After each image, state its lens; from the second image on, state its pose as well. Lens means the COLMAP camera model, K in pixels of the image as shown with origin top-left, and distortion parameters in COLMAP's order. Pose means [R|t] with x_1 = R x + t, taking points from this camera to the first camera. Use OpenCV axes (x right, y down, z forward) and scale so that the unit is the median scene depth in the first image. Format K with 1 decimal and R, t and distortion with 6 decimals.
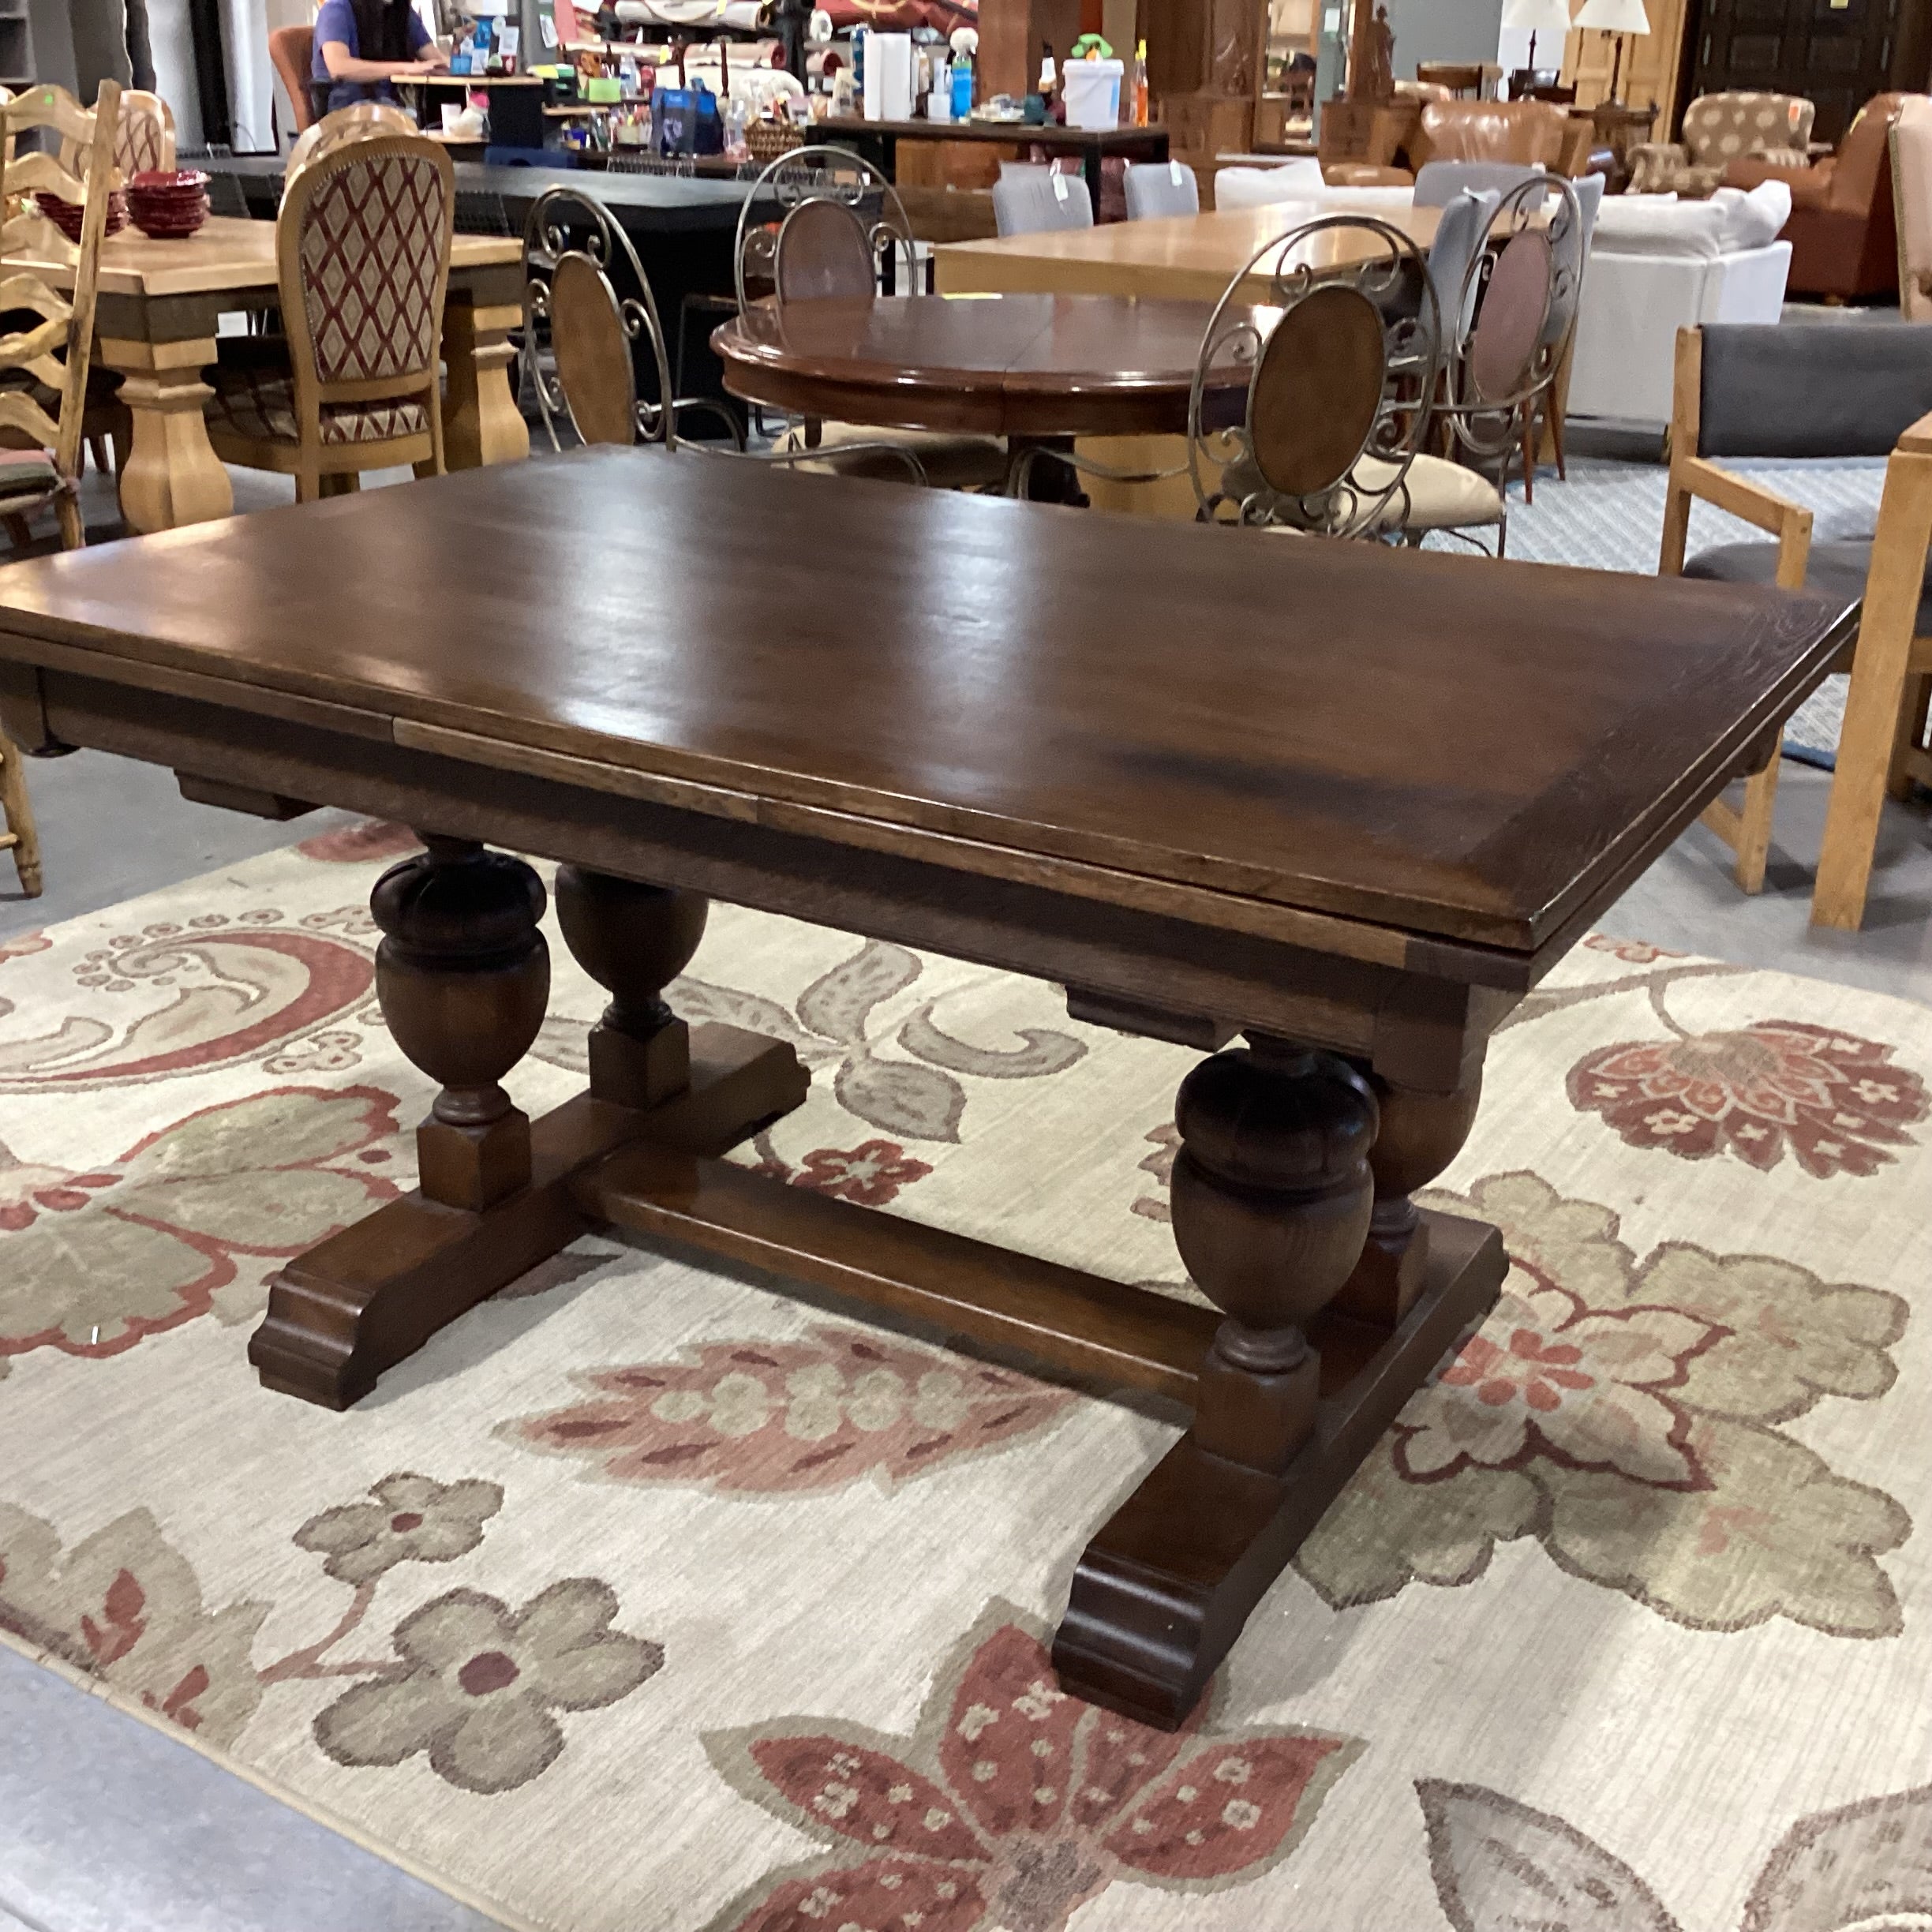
lens RADIAL K [[2304.5, 0, 961.5], [0, 2304.5, 958.7], [0, 0, 1]] dist [0.128667, -0.277852]
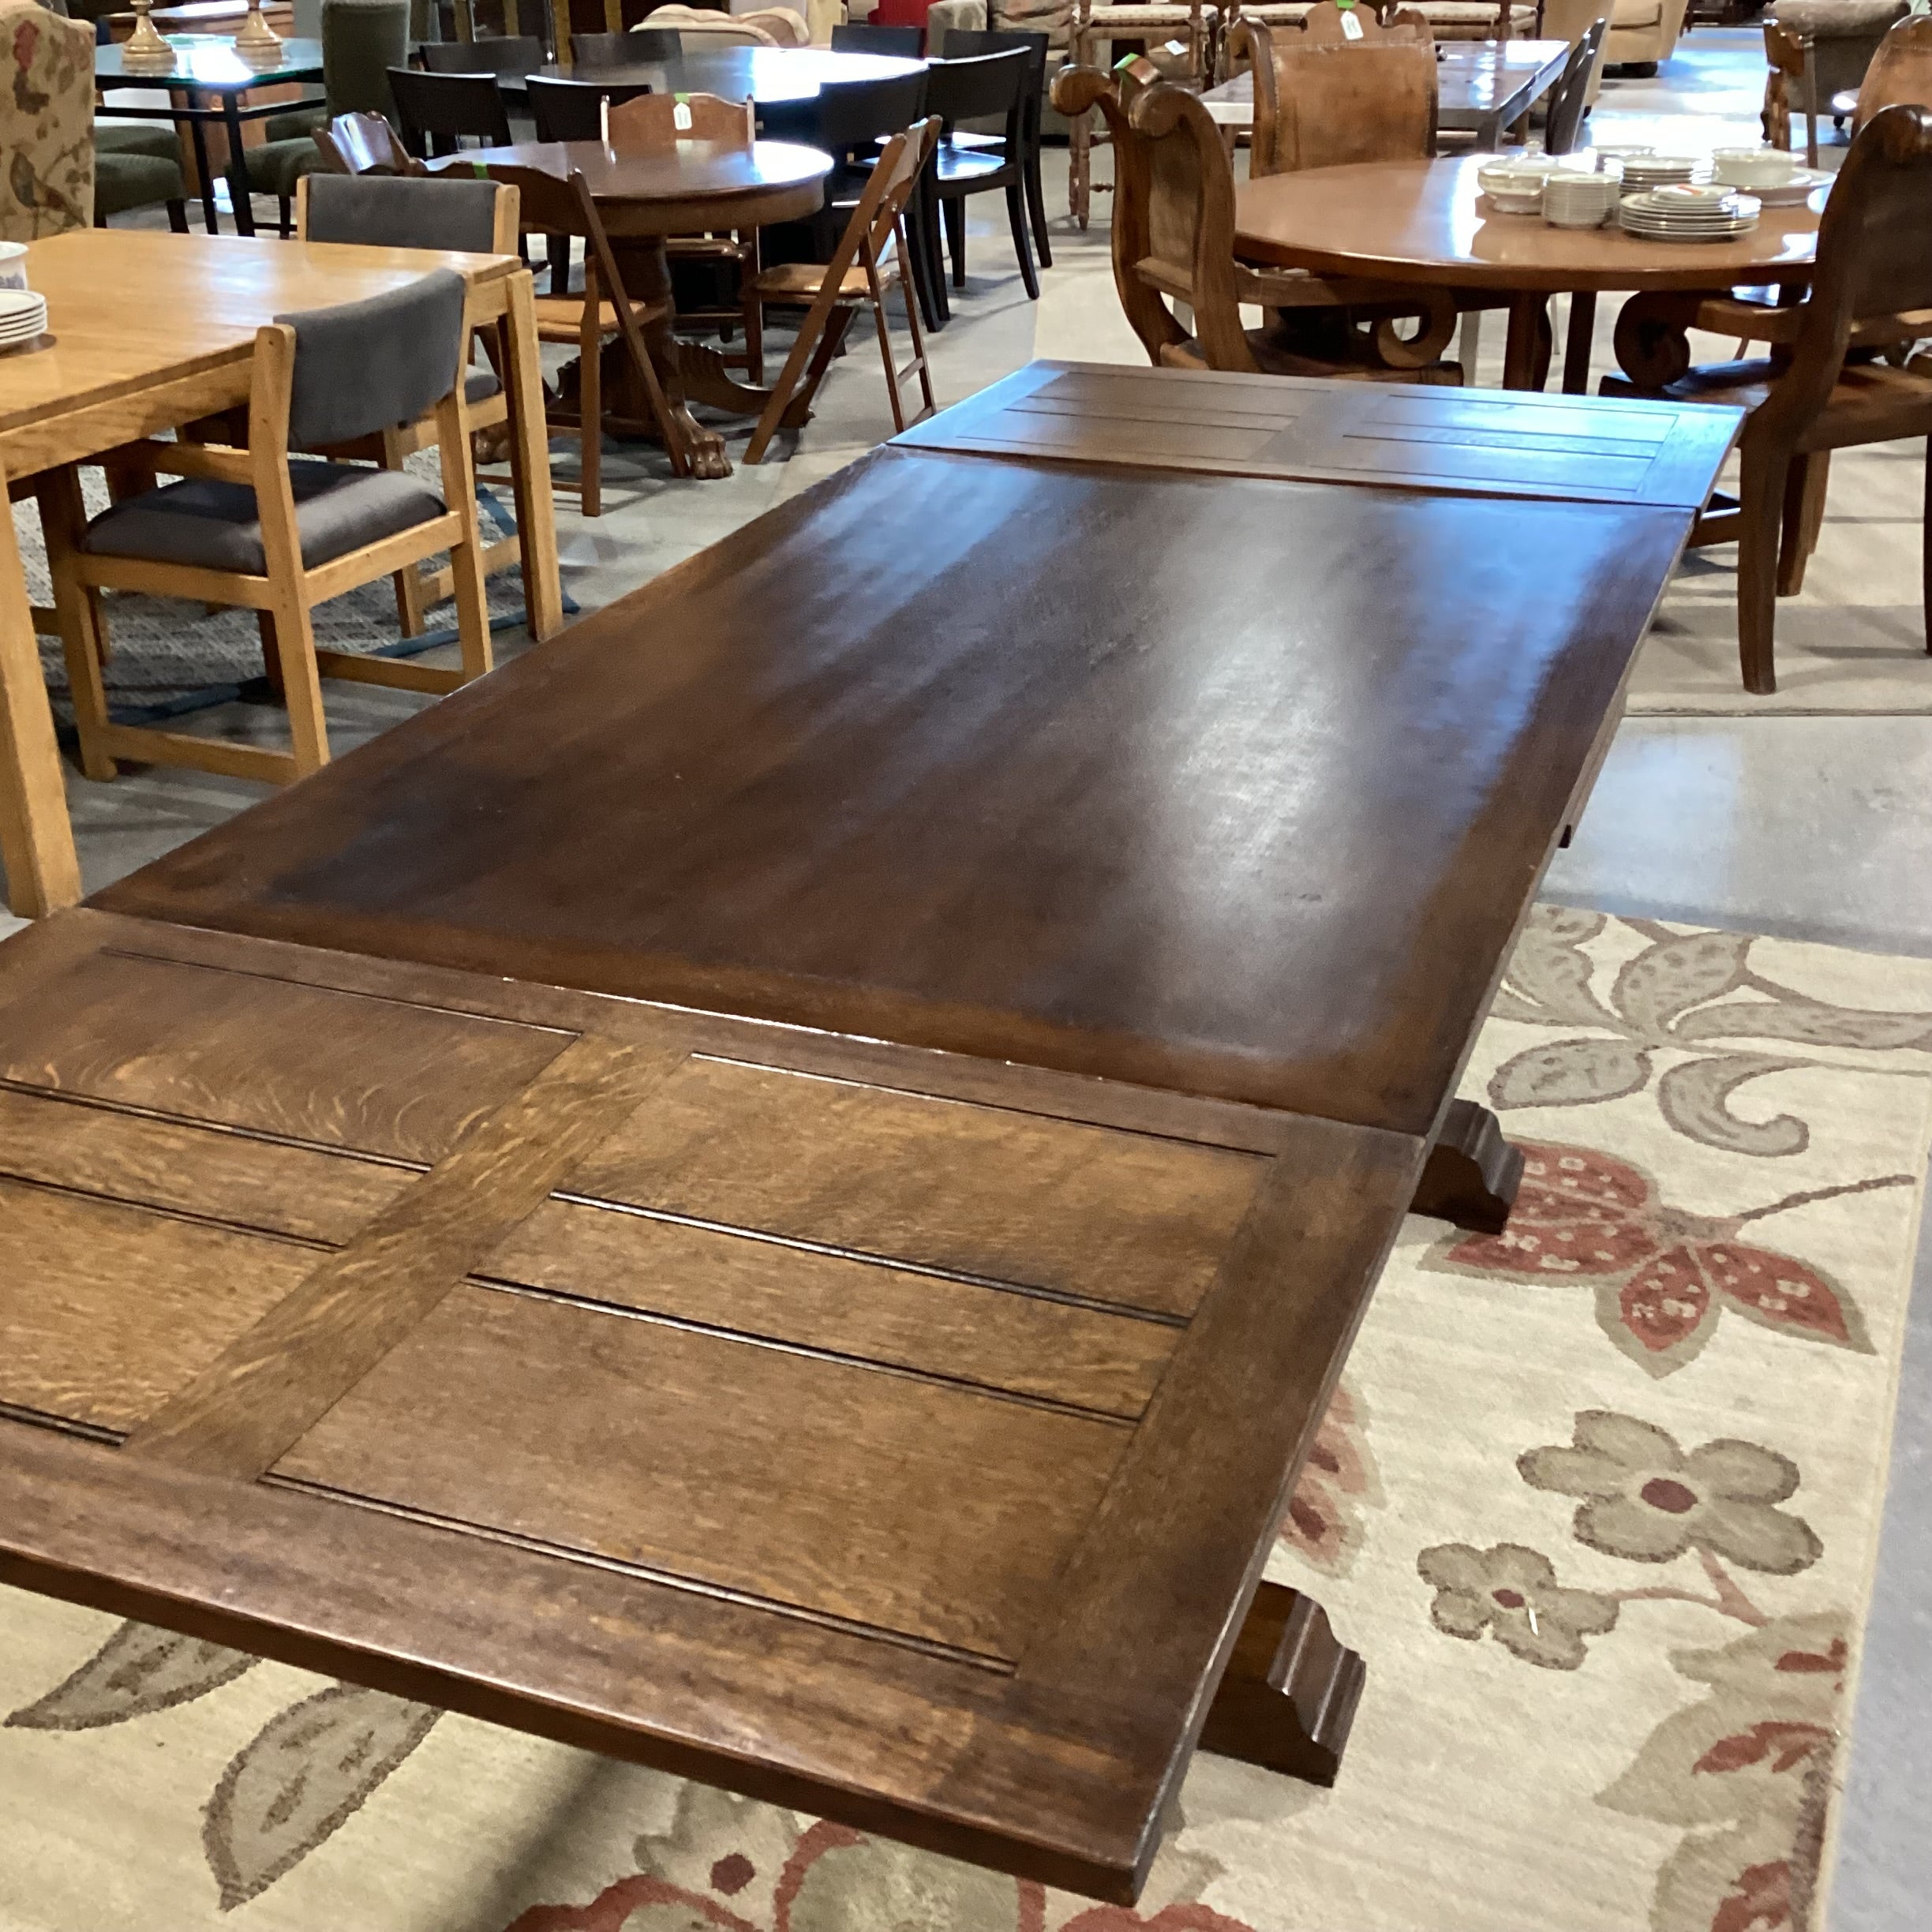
lens RADIAL K [[2304.5, 0, 961.5], [0, 2304.5, 958.7], [0, 0, 1]] dist [0.128667, -0.277852]
pose [[-0.153225, -0.446259, 0.881689, -0.806348], [0.380427, 0.796821, 0.469417, -0.453083], [-0.912029, 0.407345, 0.047676, 0.876062]]
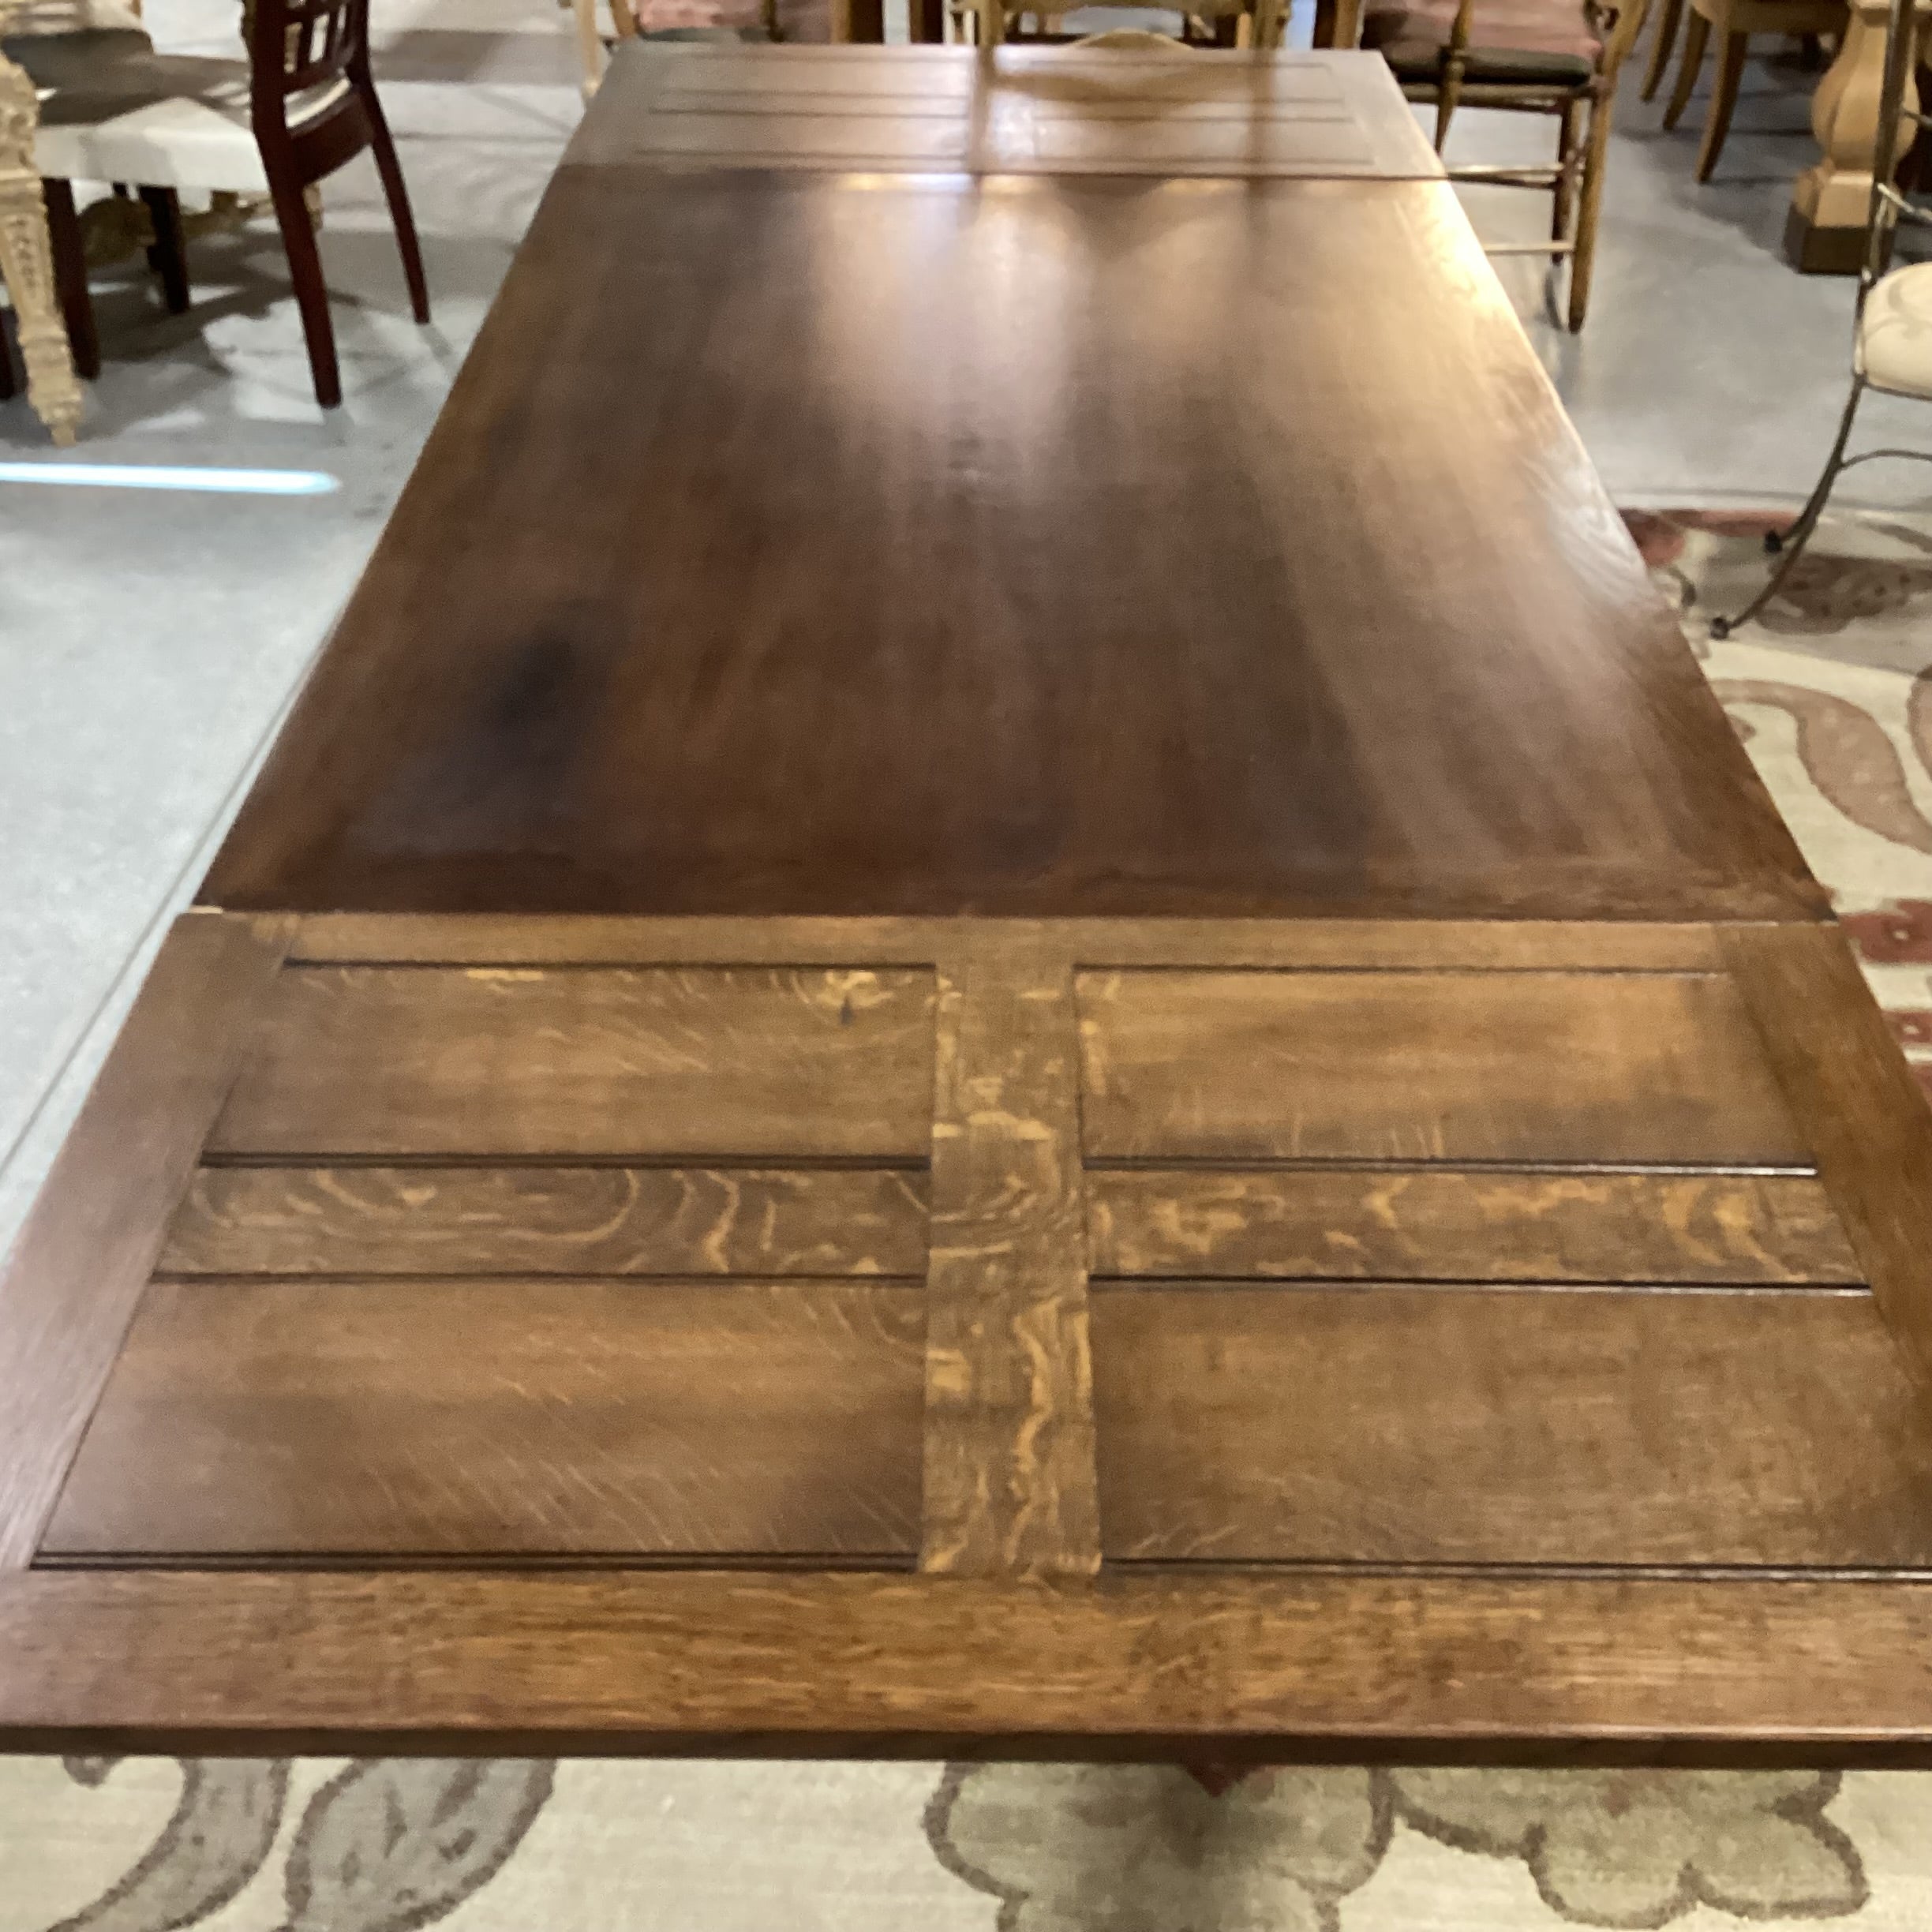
lens RADIAL K [[2326.2, 0, 964.4], [0, 2326.2, 944.6], [0, 0, 1]] dist [0.129826, -0.299071]
pose [[0.498278, 0.474805, -0.725451, 0.637426], [-0.323038, 0.878143, 0.352861, -0.257204], [0.804590, 0.058525, 0.590940, 0.369167]]
